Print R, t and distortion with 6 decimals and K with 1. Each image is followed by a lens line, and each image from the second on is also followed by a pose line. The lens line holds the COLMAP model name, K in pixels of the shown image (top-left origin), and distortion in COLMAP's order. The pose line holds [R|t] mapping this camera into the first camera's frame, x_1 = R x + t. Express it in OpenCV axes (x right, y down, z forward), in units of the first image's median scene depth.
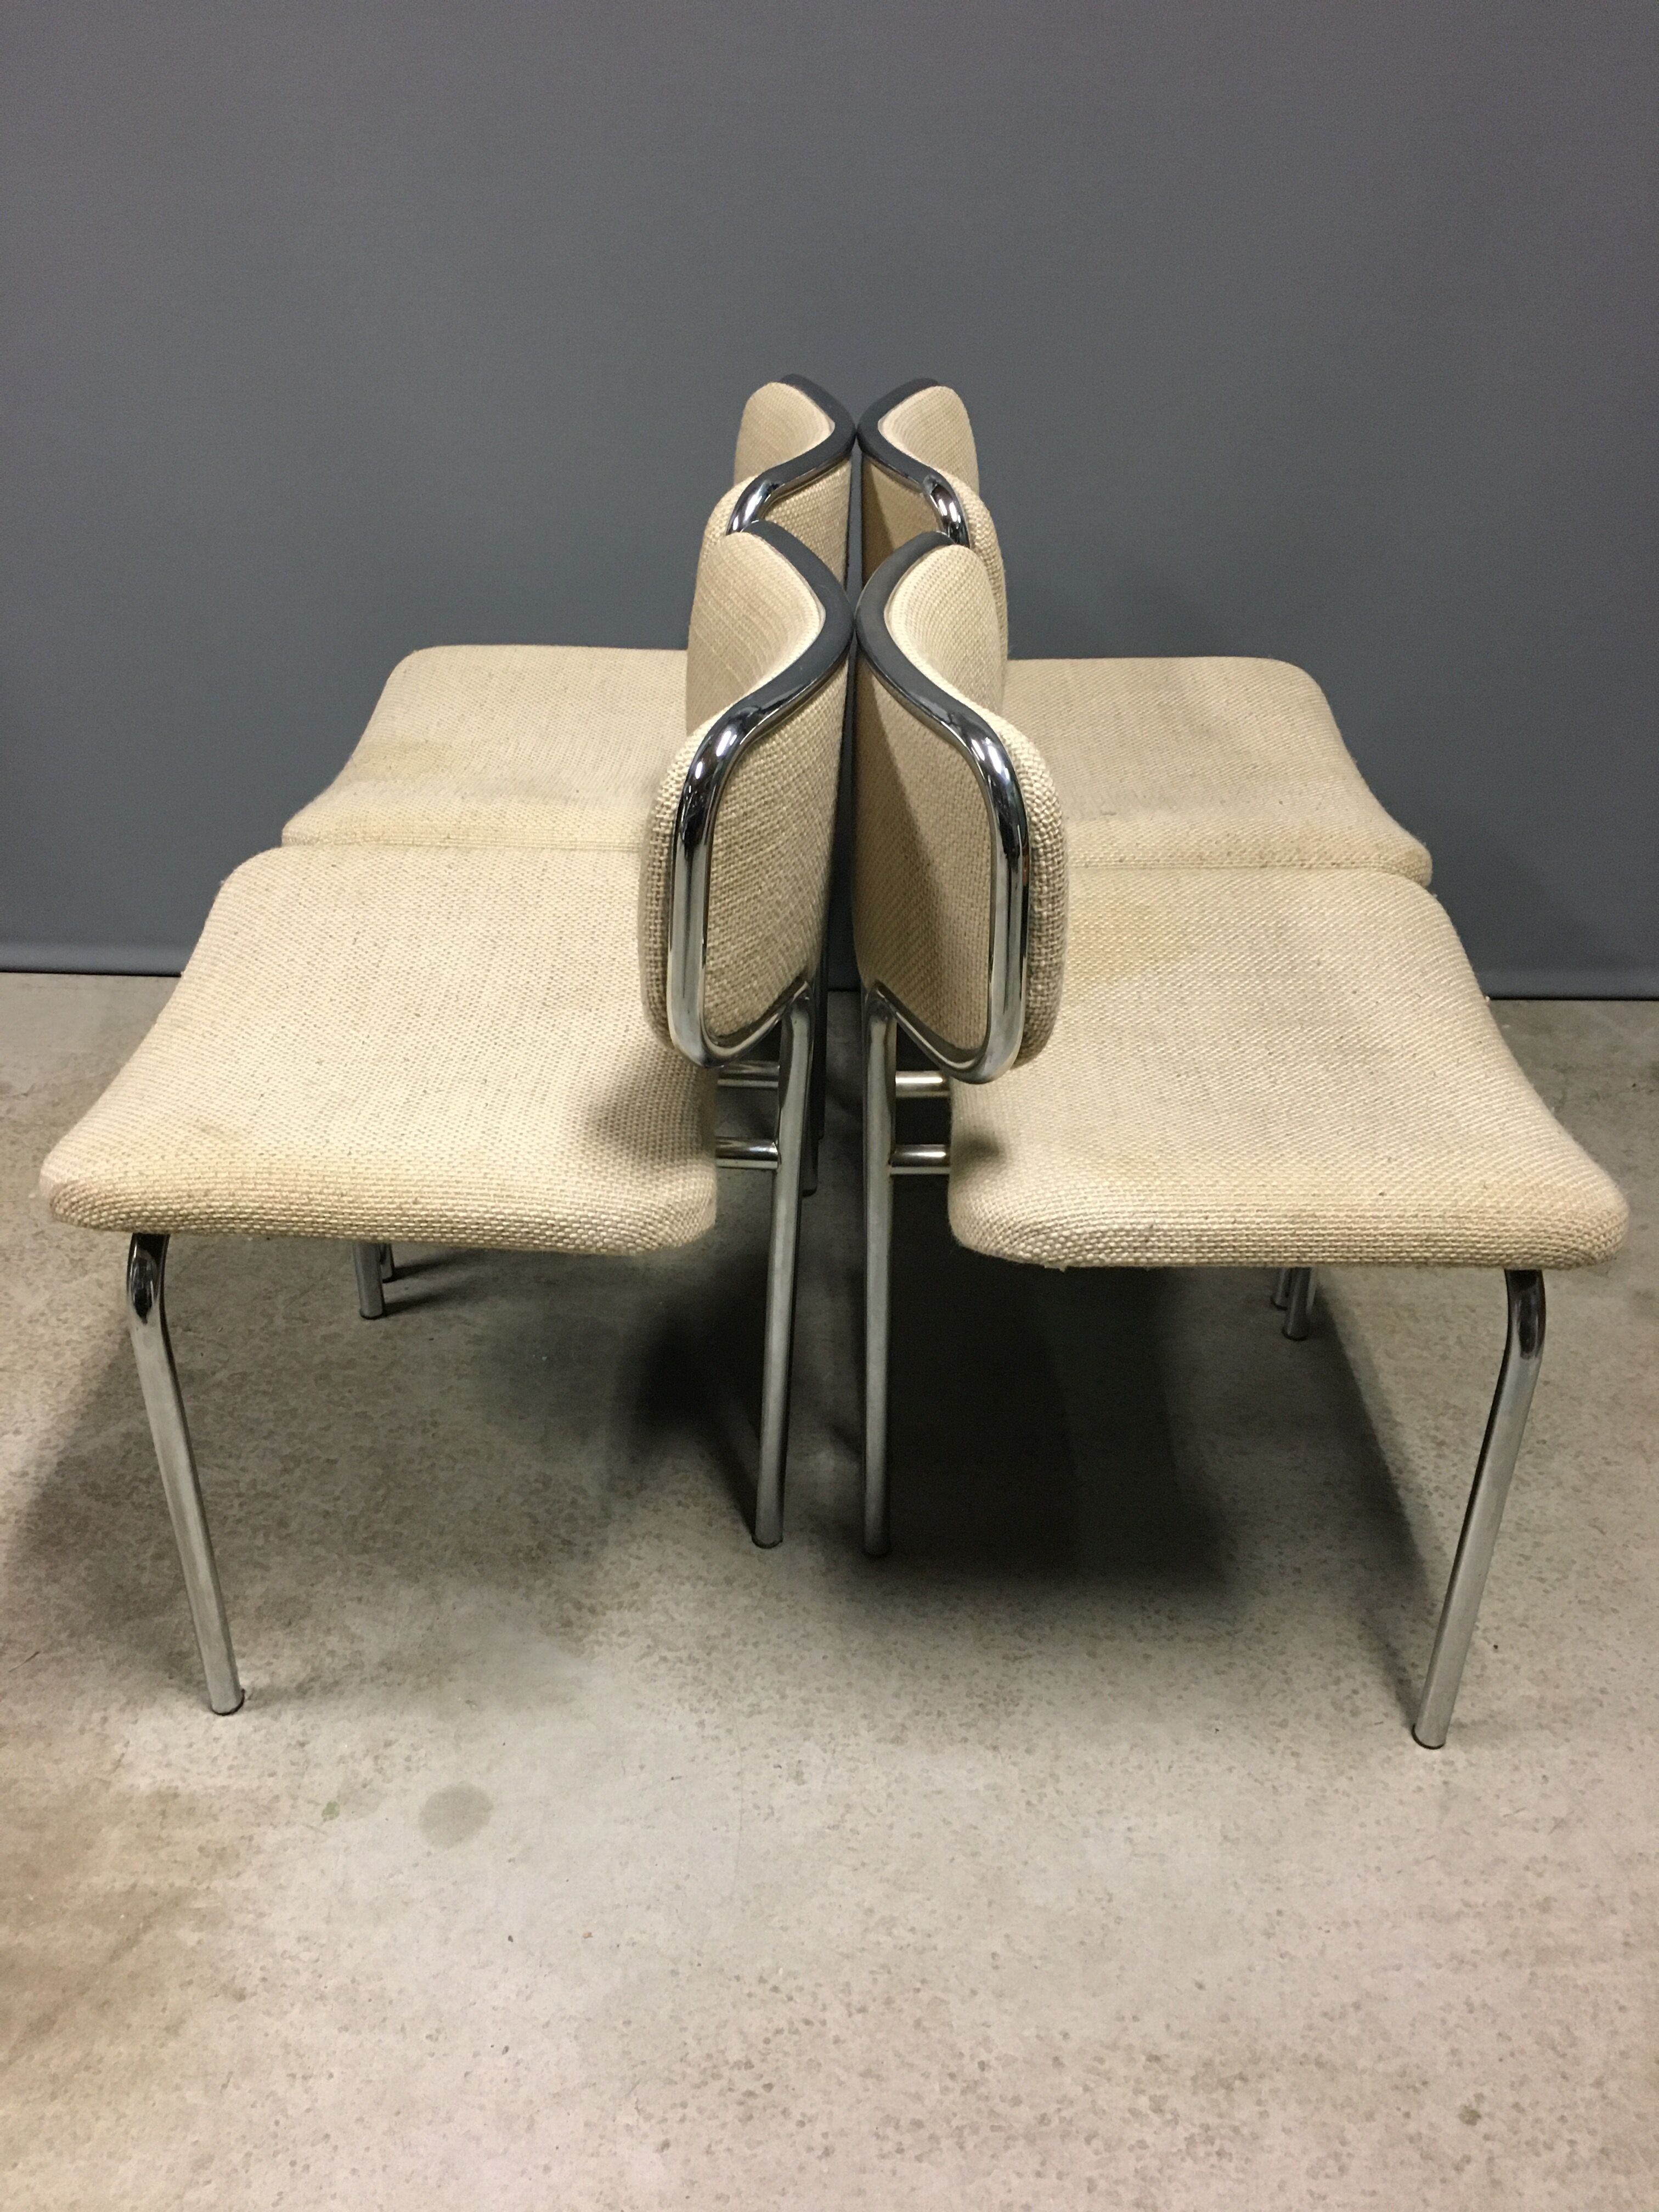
lens RADIAL K [[1873.9, 0, 829.5], [0, 1873.9, 1106.0], [0, 0, 1]] dist [0.052618, -0.001466]
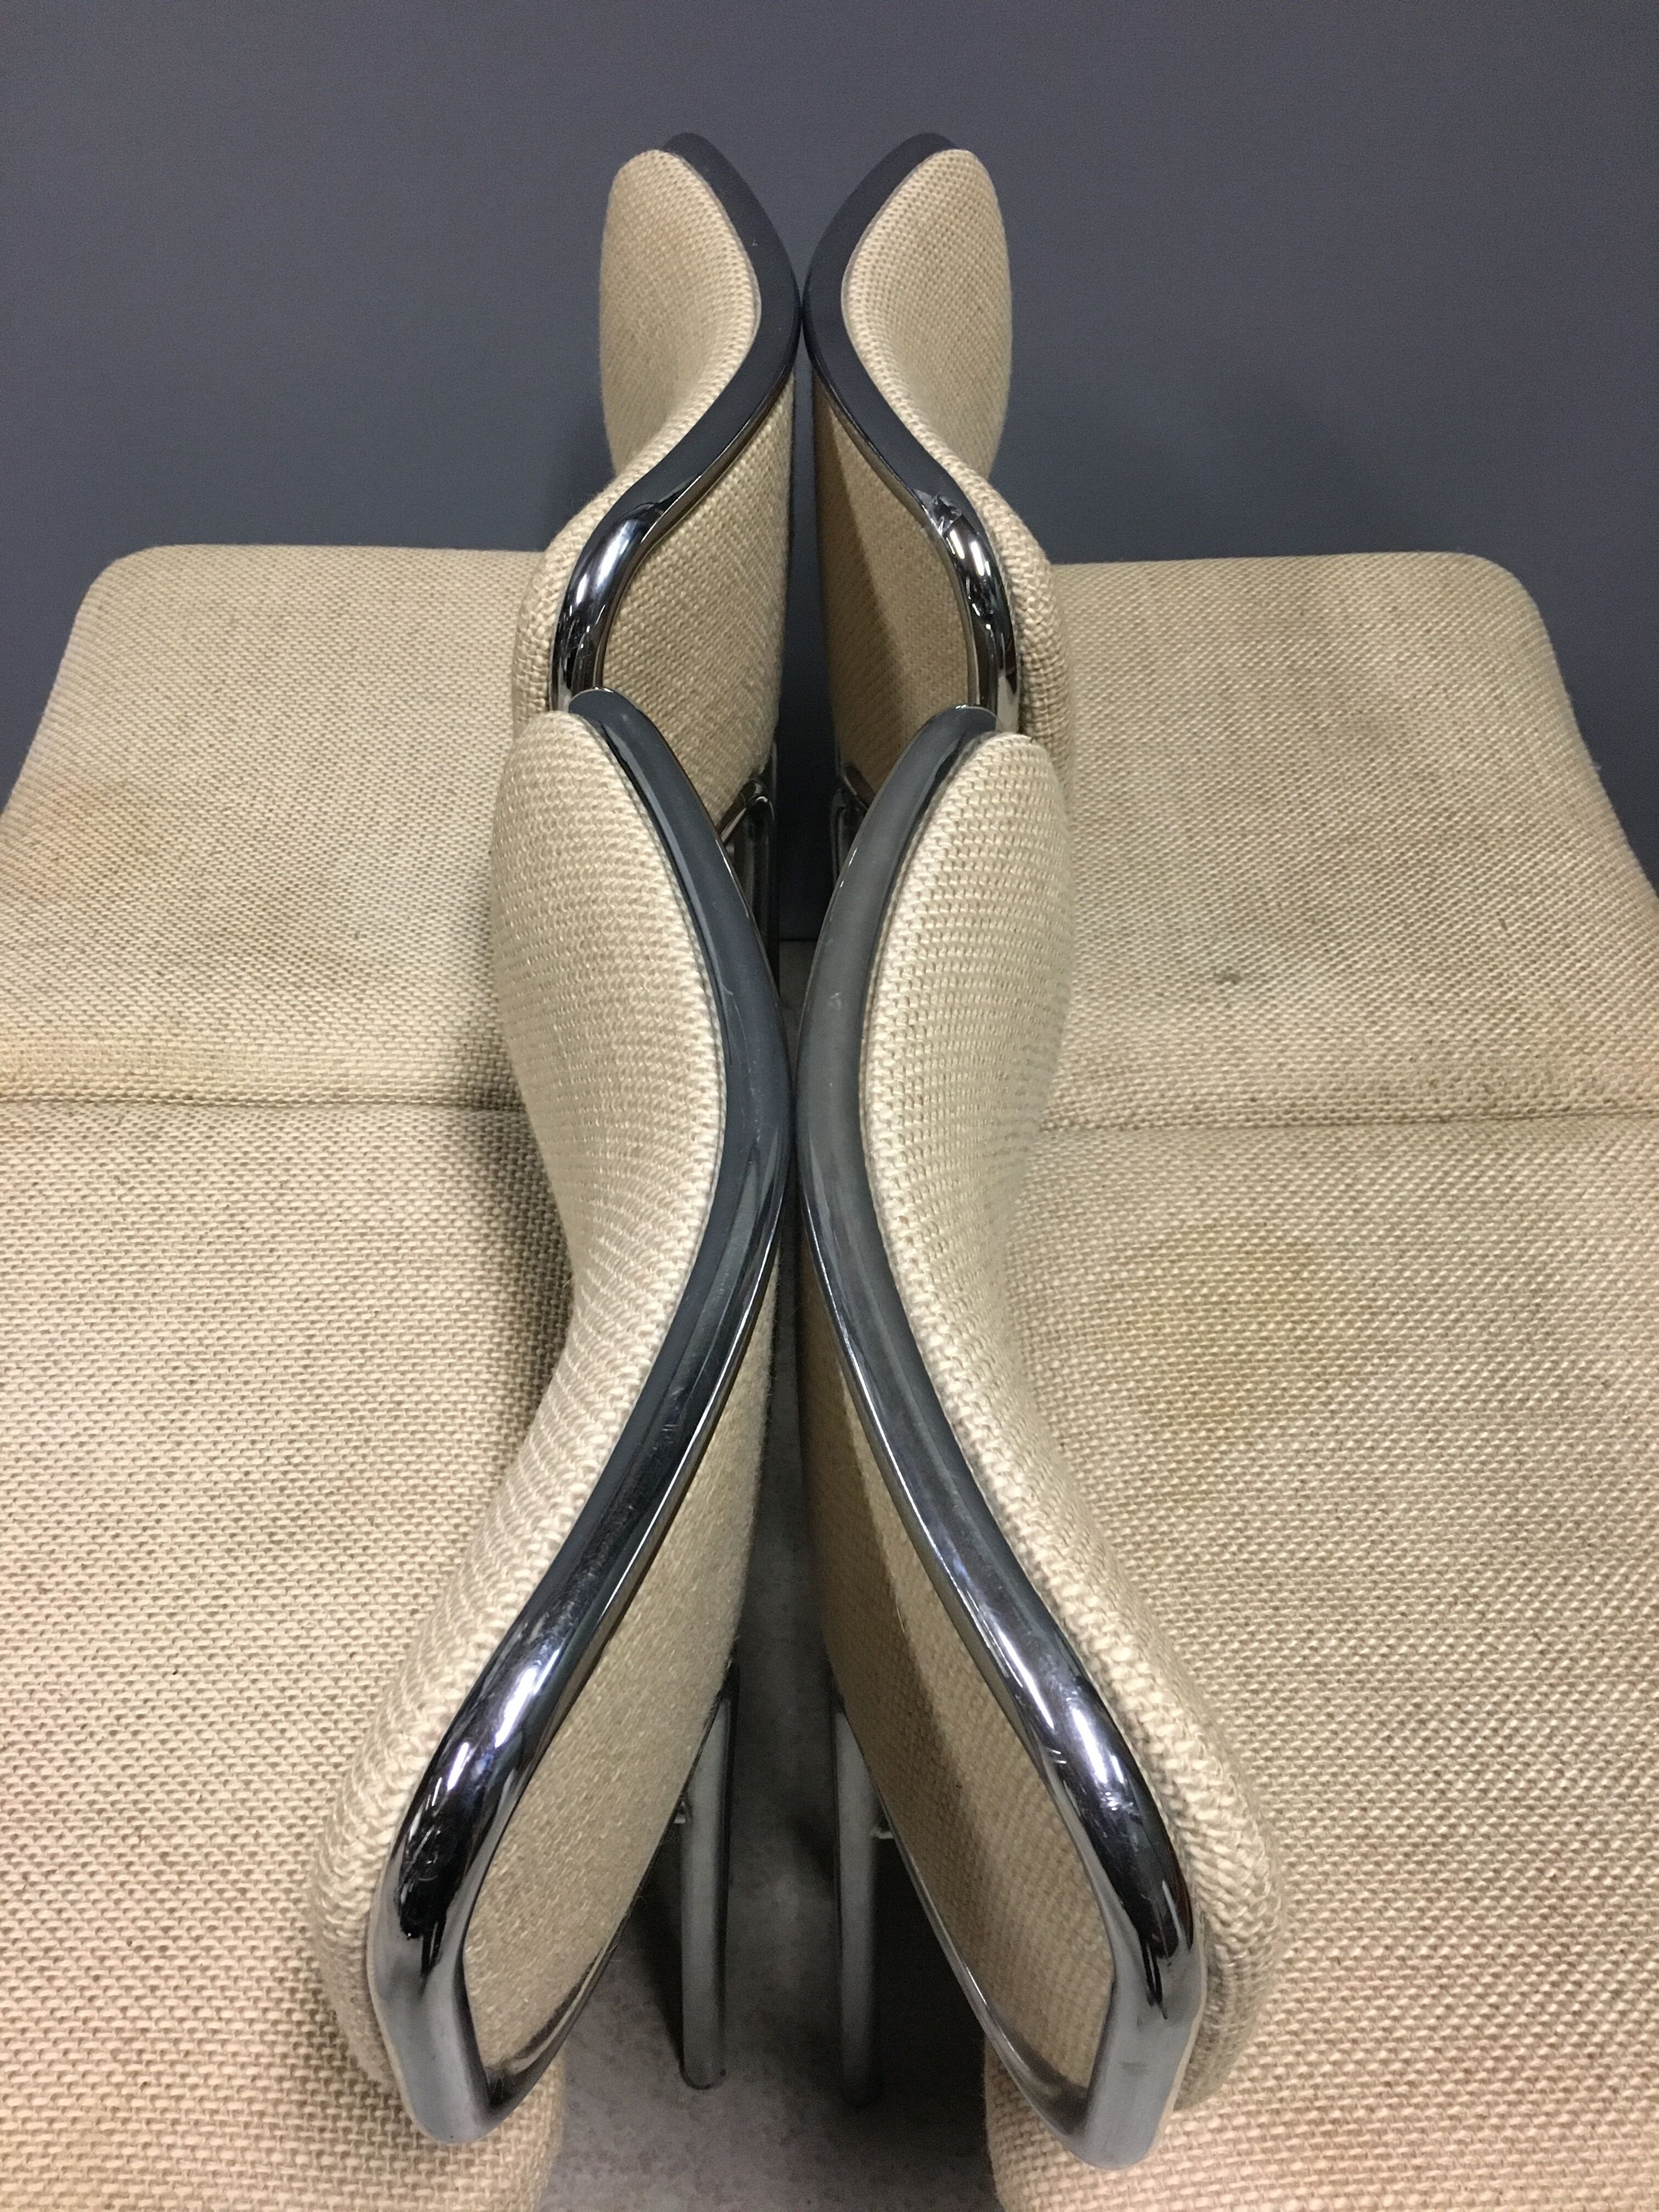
lens RADIAL K [[1873.9, 0, 829.5], [0, 1873.9, 1106.0], [0, 0, 1]] dist [0.052618, -0.001466]
pose [[0.999794, -0.018335, 0.008724, 0.013482], [0.015295, 0.962650, 0.270316, -0.287655], [-0.013355, -0.270127, 0.962732, 0.410893]]
